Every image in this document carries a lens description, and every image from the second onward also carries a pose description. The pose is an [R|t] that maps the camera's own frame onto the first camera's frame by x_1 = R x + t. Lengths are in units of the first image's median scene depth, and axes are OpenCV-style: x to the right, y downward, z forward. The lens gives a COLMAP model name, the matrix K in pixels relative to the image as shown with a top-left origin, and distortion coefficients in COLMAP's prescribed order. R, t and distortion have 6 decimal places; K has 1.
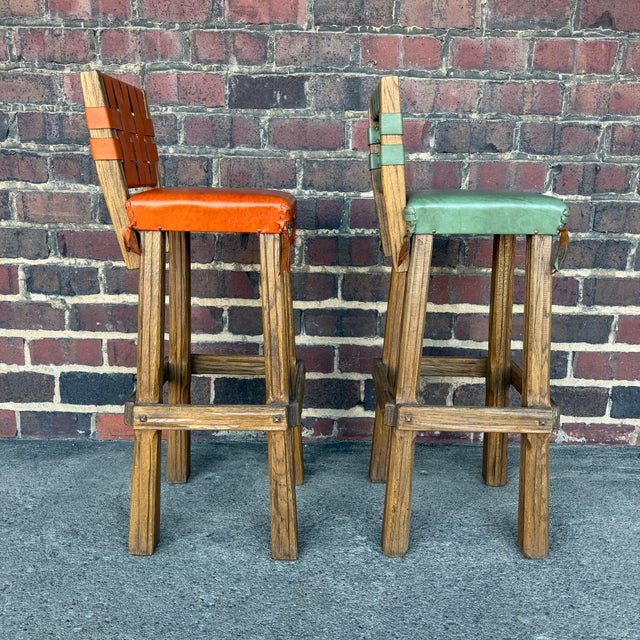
lens RADIAL K [[602.9, 0, 320.0], [0, 602.9, 320.0], [0, 0, 1]] dist [0.118587, -0.205535]
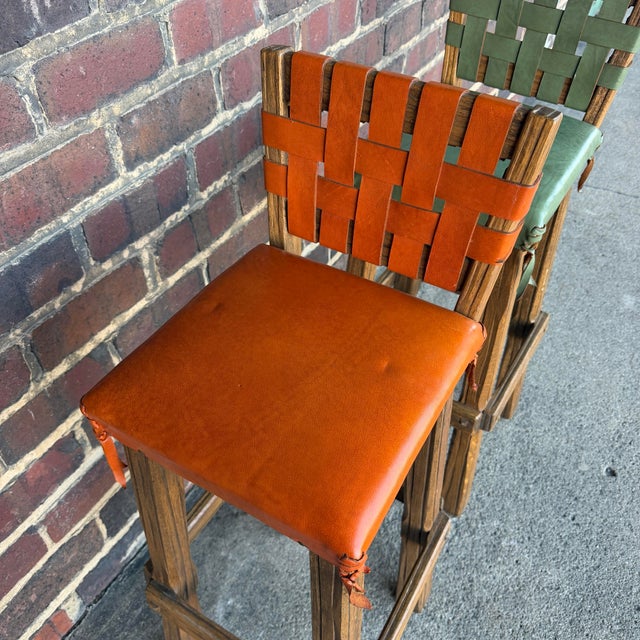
lens RADIAL K [[609.0, 0, 321.1], [0, 609.0, 321.7], [0, 0, 1]] dist [0.057375, -0.115605]
pose [[0.514670, -0.612429, 0.600038, -0.337965], [0.214651, 0.769593, 0.601374, -0.401344], [-0.830084, -0.180710, 0.527545, 0.577028]]
